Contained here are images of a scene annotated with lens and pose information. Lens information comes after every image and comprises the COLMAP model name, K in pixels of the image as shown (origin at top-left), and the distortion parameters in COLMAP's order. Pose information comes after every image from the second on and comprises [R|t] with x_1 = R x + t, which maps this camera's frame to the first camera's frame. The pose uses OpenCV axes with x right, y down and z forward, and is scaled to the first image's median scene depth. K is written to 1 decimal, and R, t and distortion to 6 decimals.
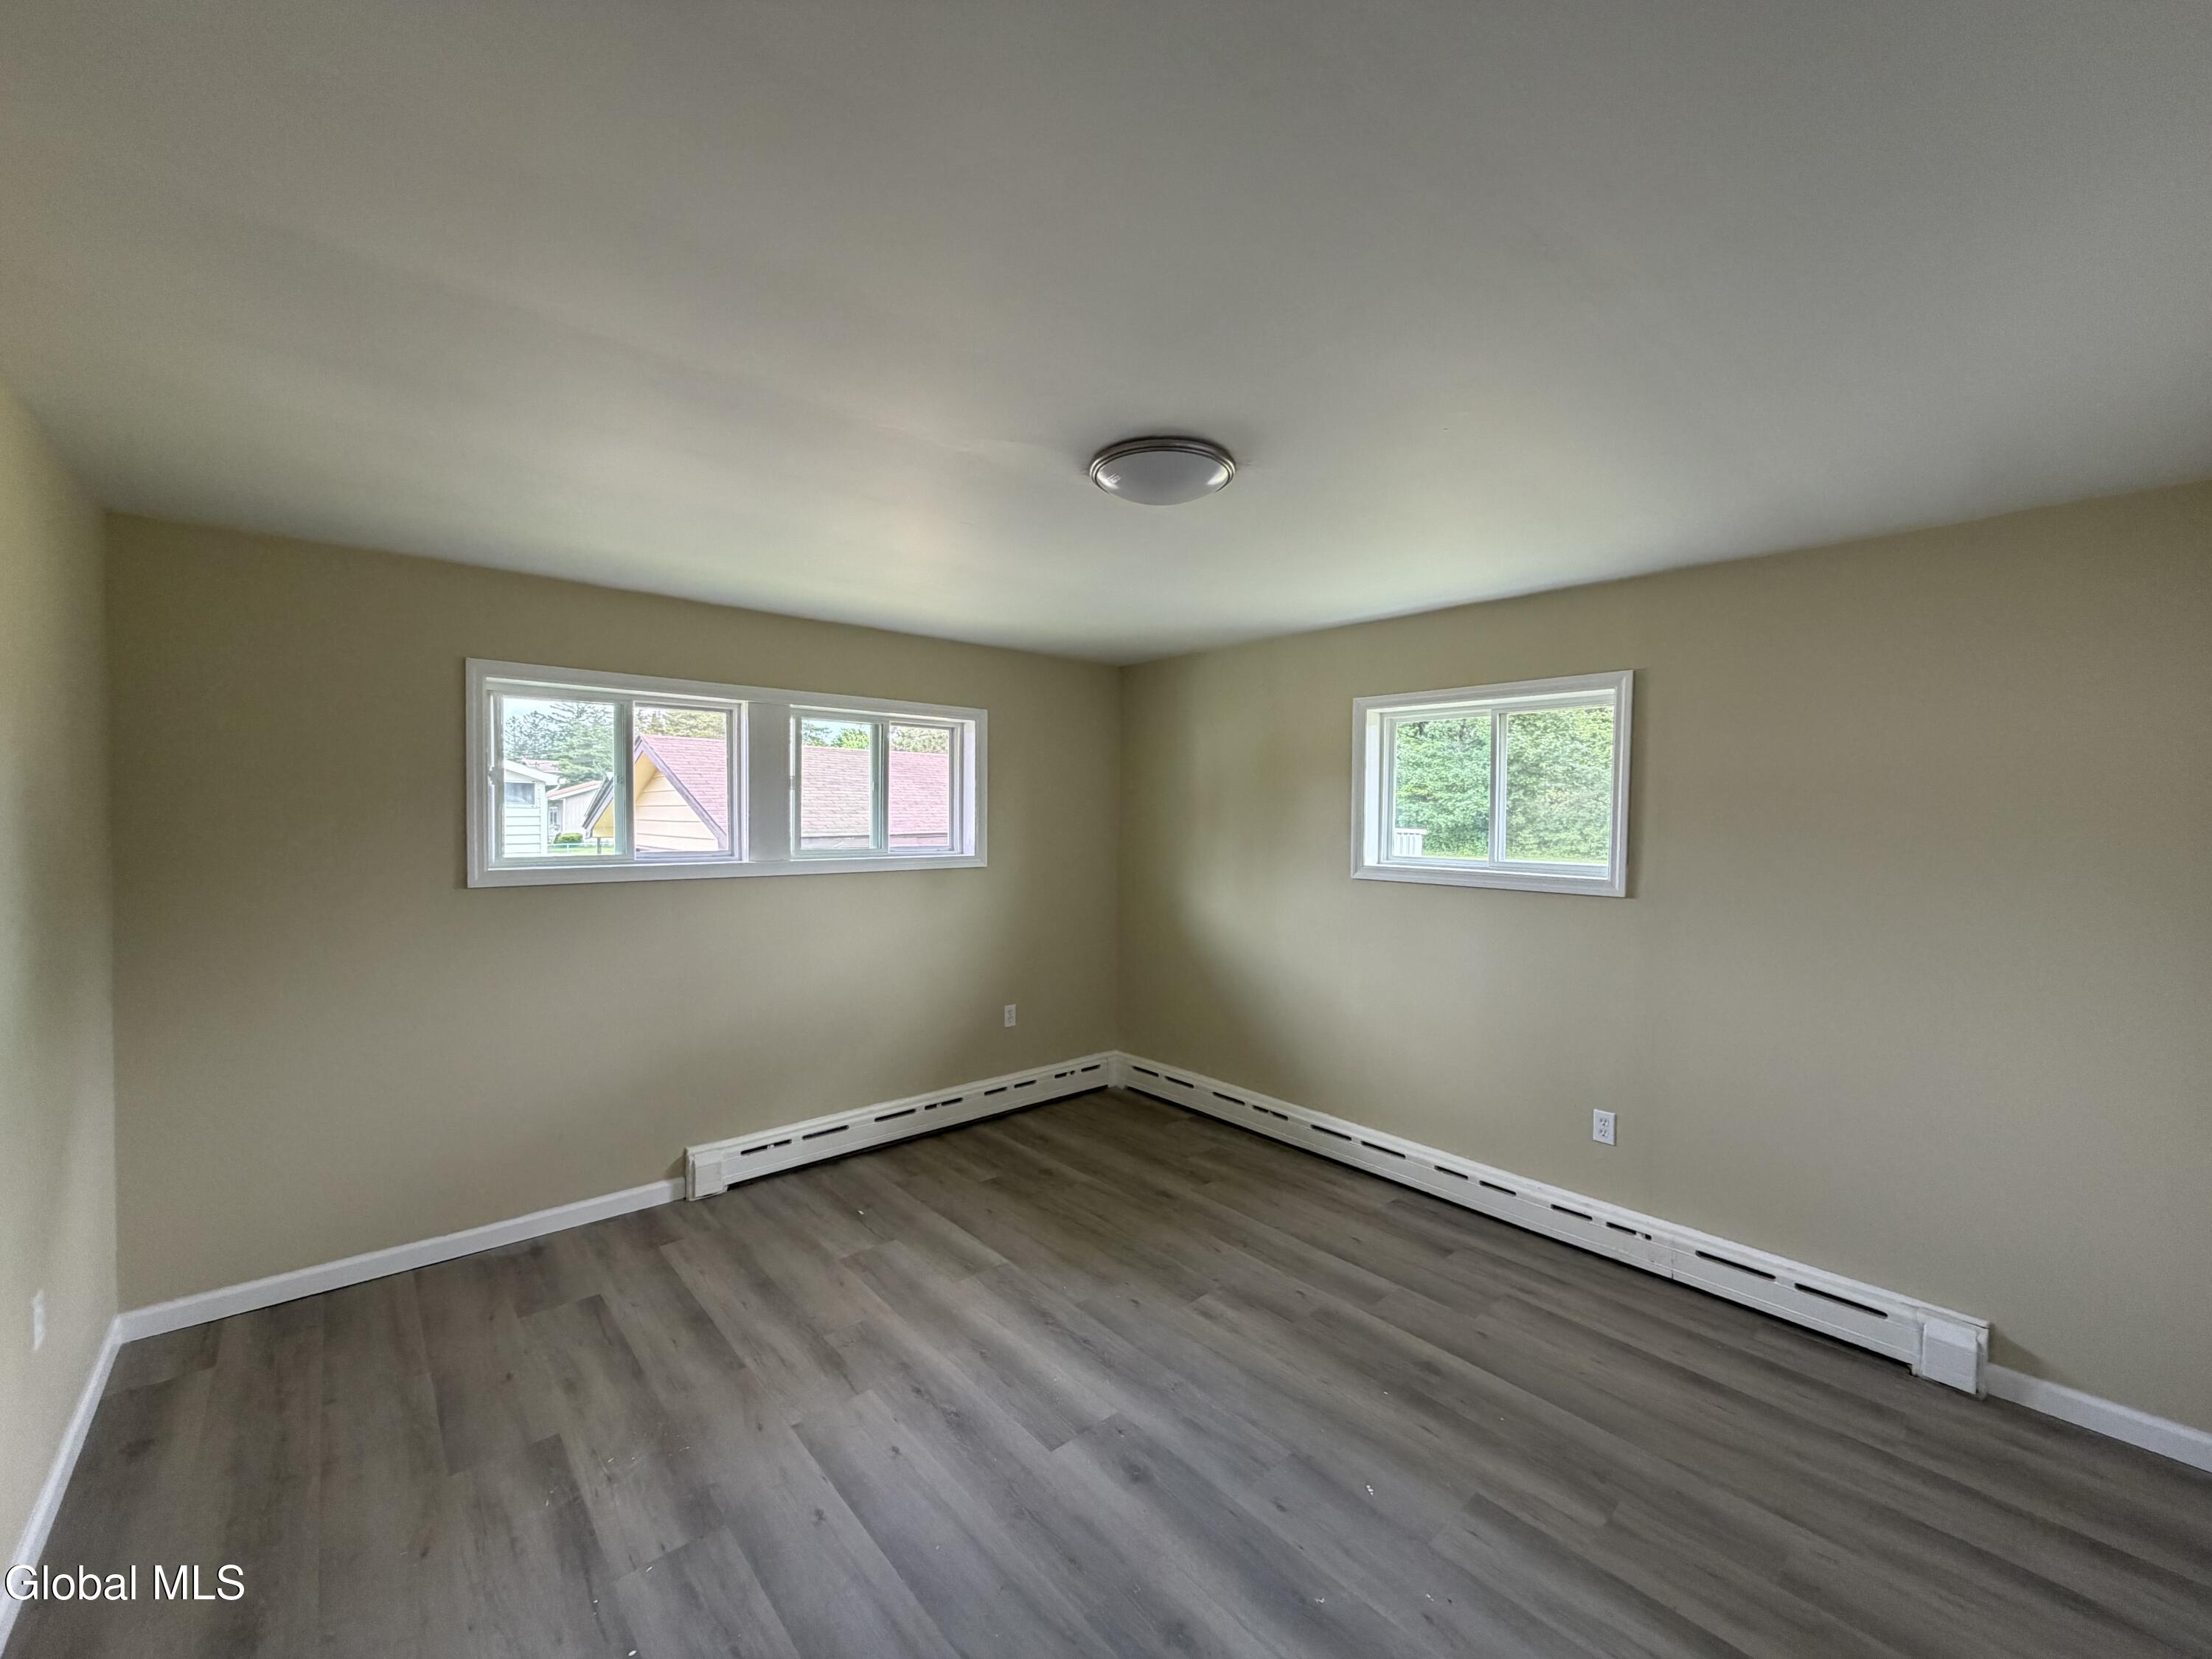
lens RADIAL K [[879.0, 0, 1103.8], [0, 879.0, 833.2], [0, 0, 1]] dist [0.000311, -0.000079]
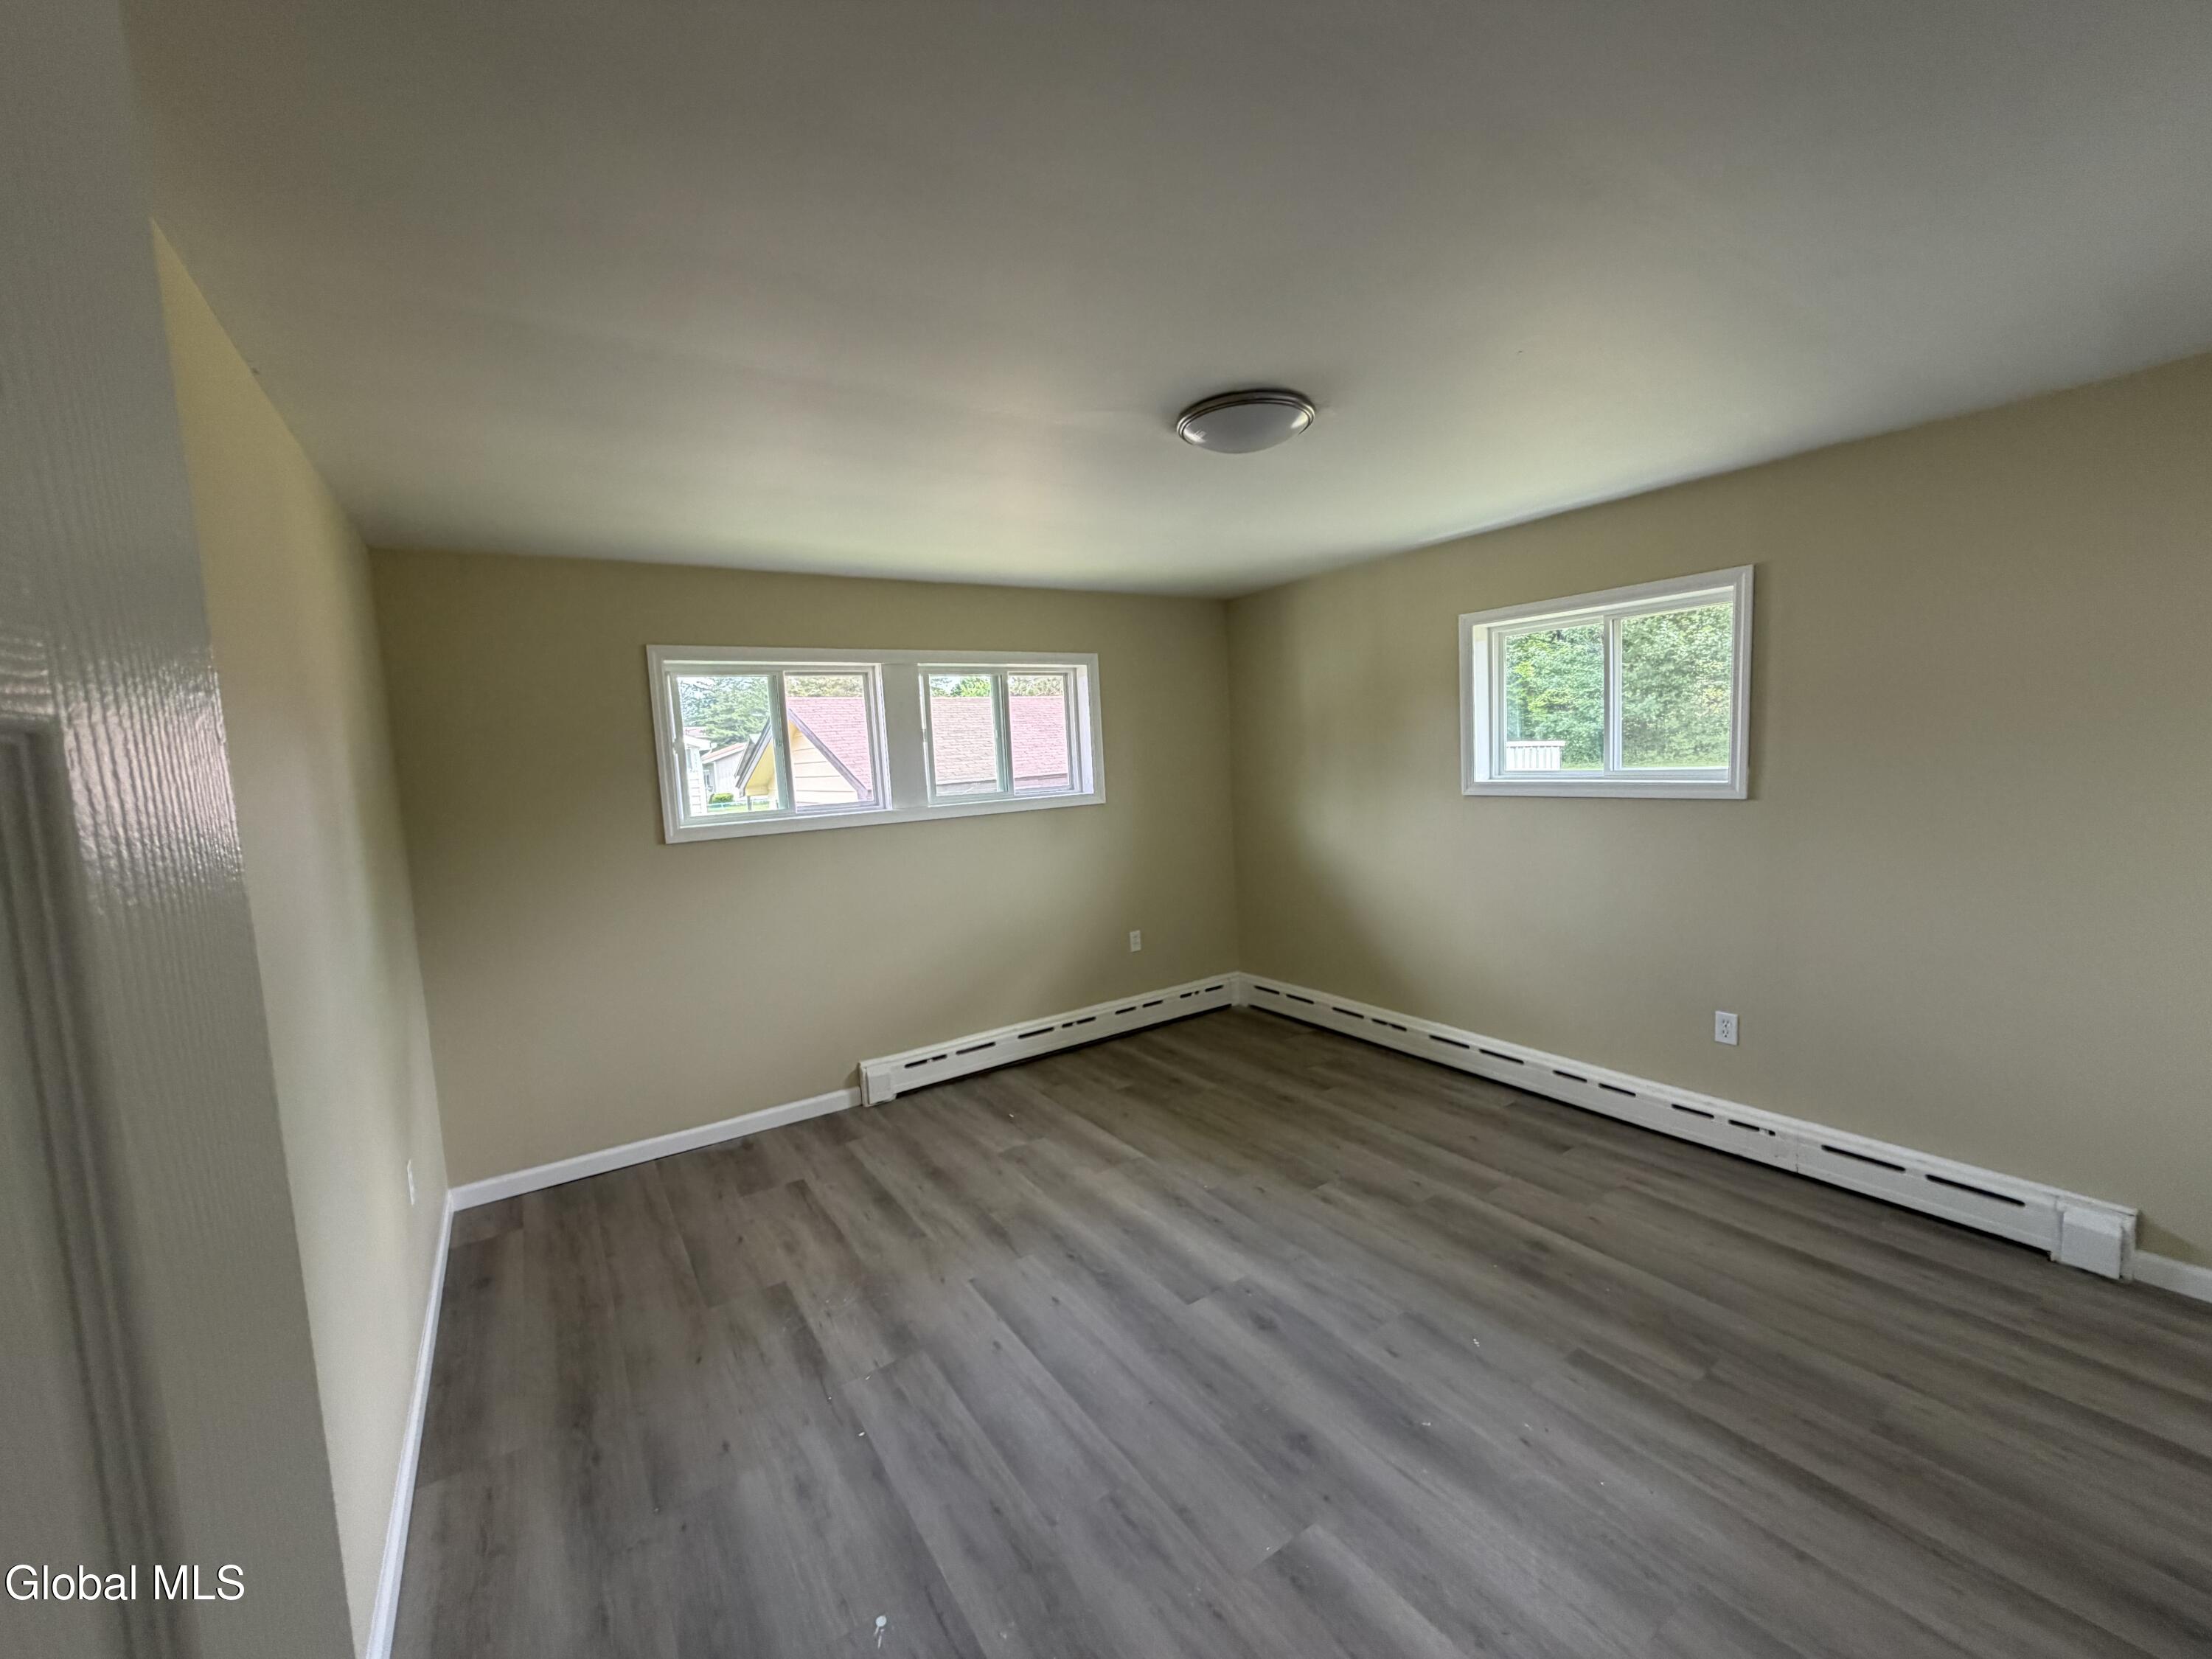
lens RADIAL K [[879.0, 0, 1103.8], [0, 879.0, 833.2], [0, 0, 1]] dist [0.000311, -0.000079]
pose [[0.989299, -0.047727, -0.137873, 0.016025], [0.057824, 0.995857, 0.070178, -0.000056], [0.133953, -0.077399, 0.987961, -0.087638]]
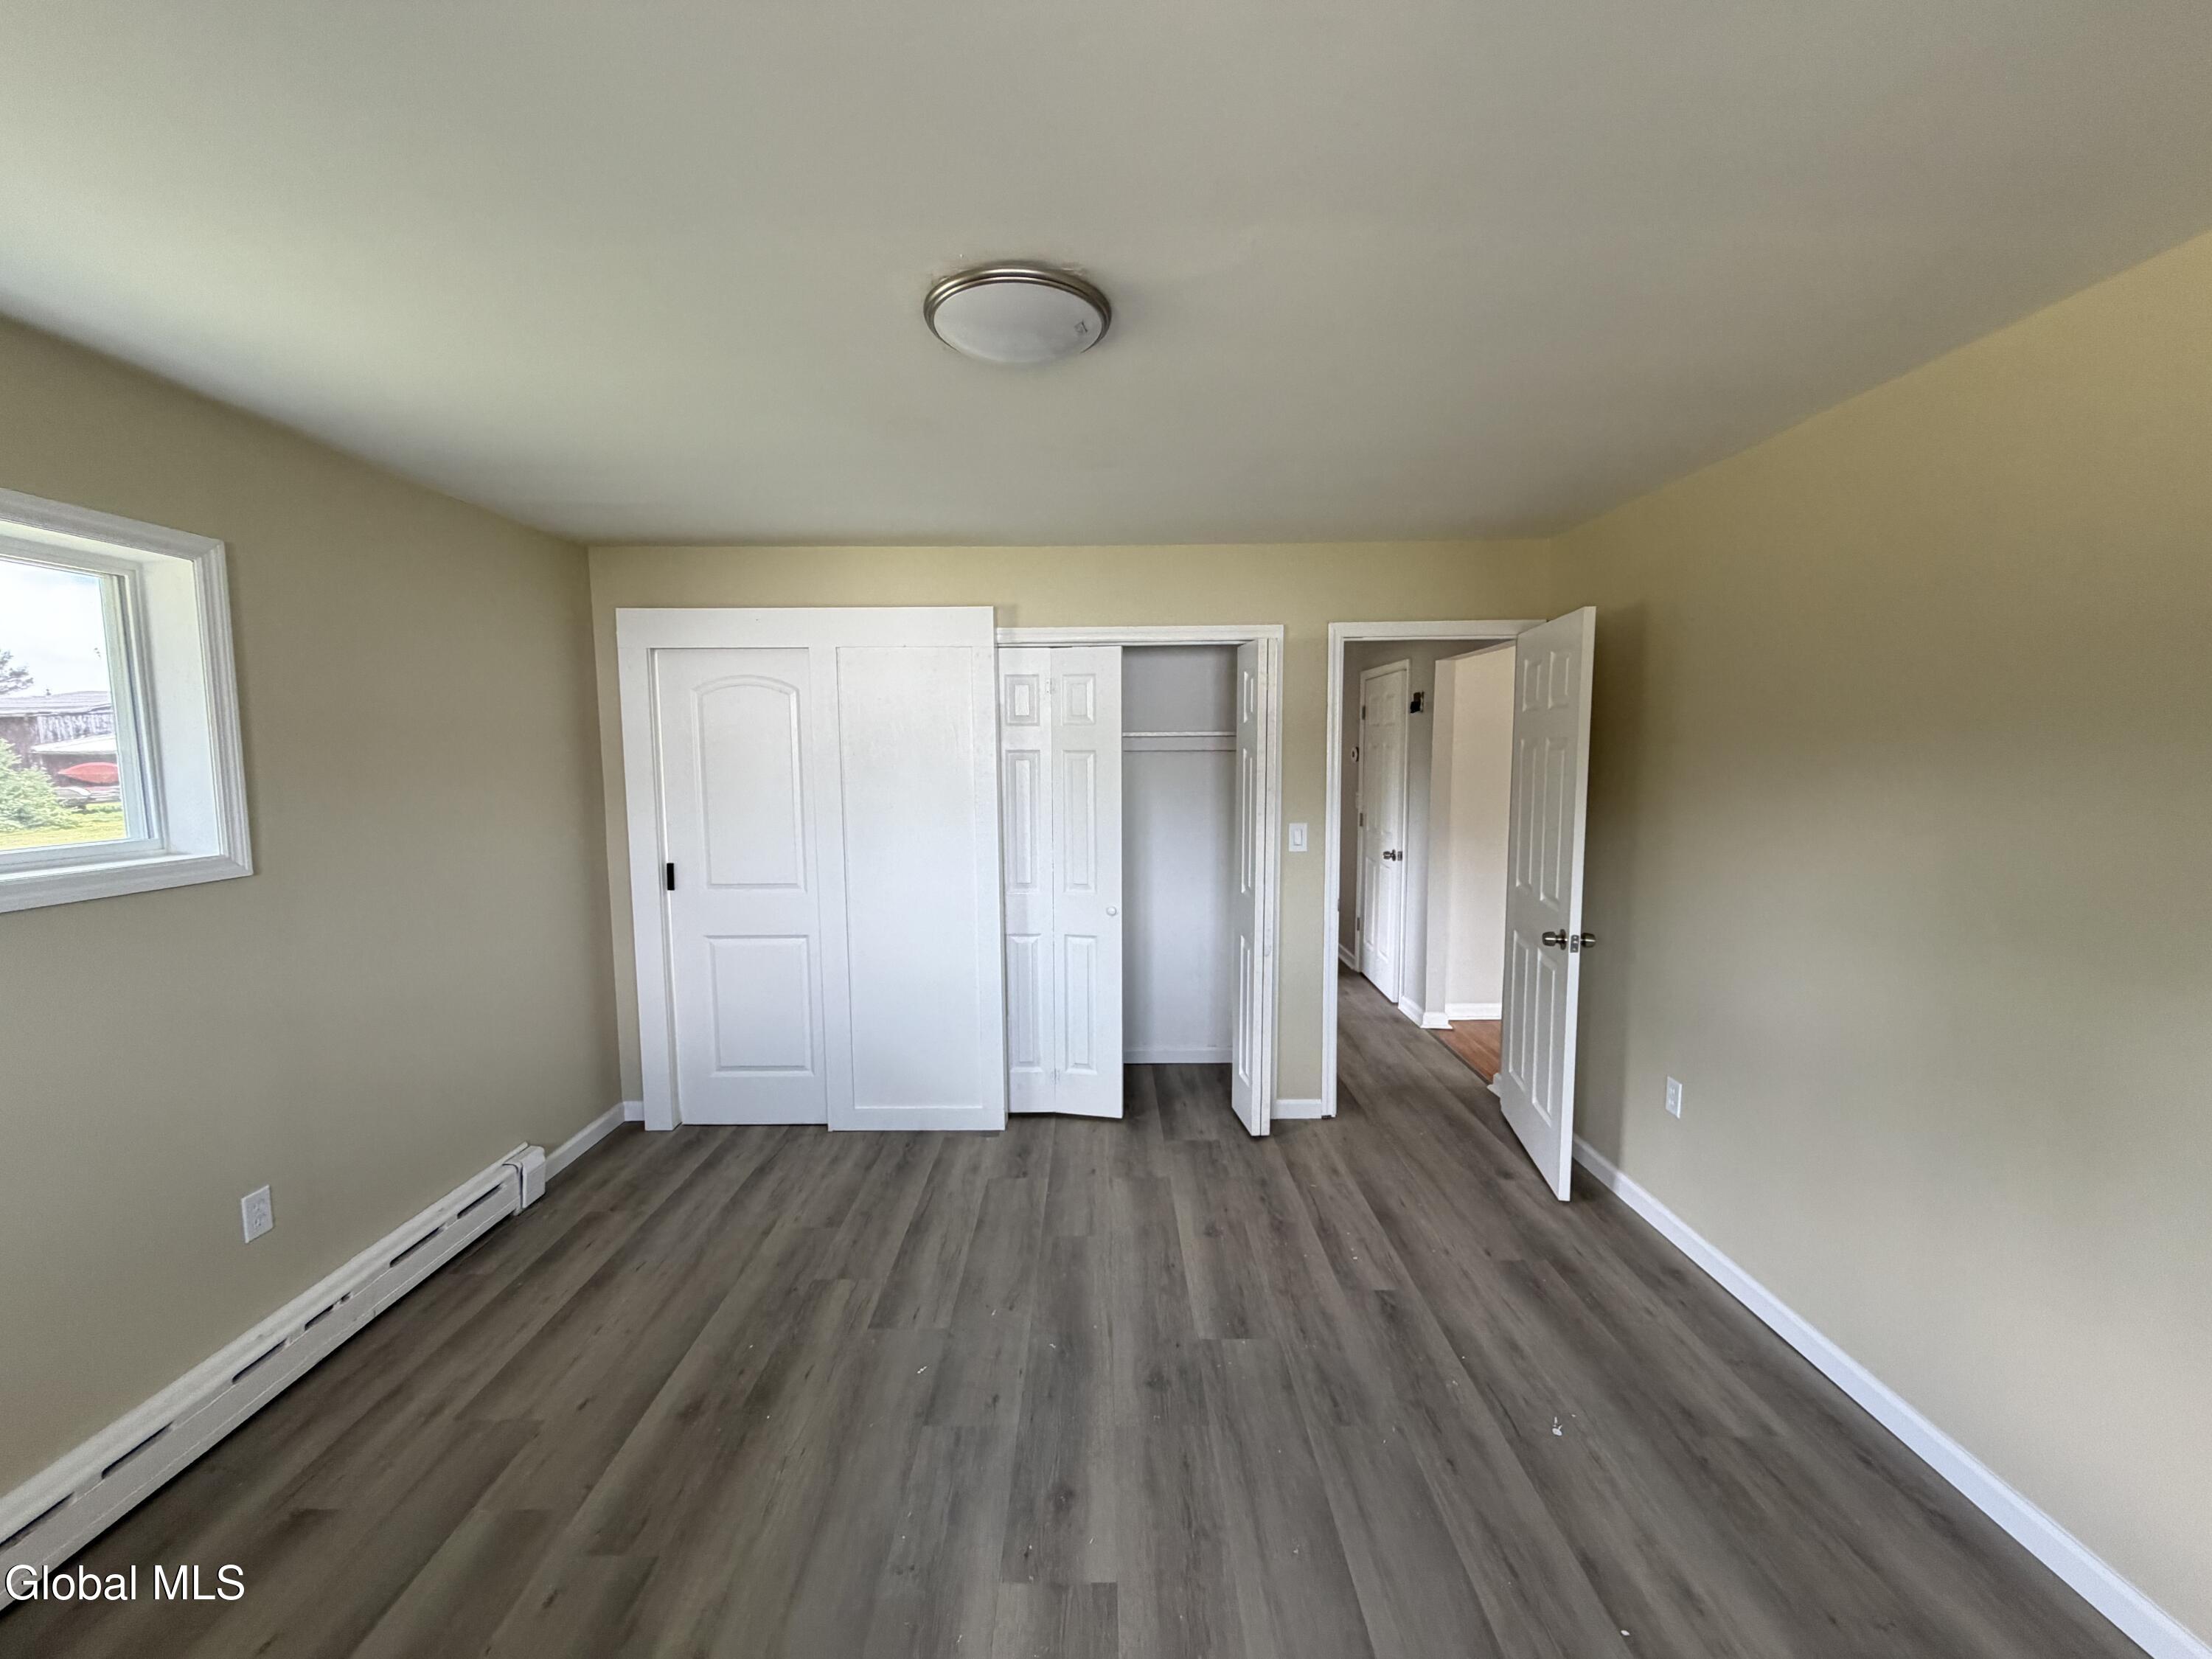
lens RADIAL K [[879.0, 0, 1103.8], [0, 879.0, 833.2], [0, 0, 1]] dist [0.000311, -0.000079]
pose [[-0.753289, -0.064388, 0.654530, -0.425079], [0.016733, 0.992998, 0.116943, -0.034283], [-0.657476, 0.099045, -0.746937, 1.255251]]
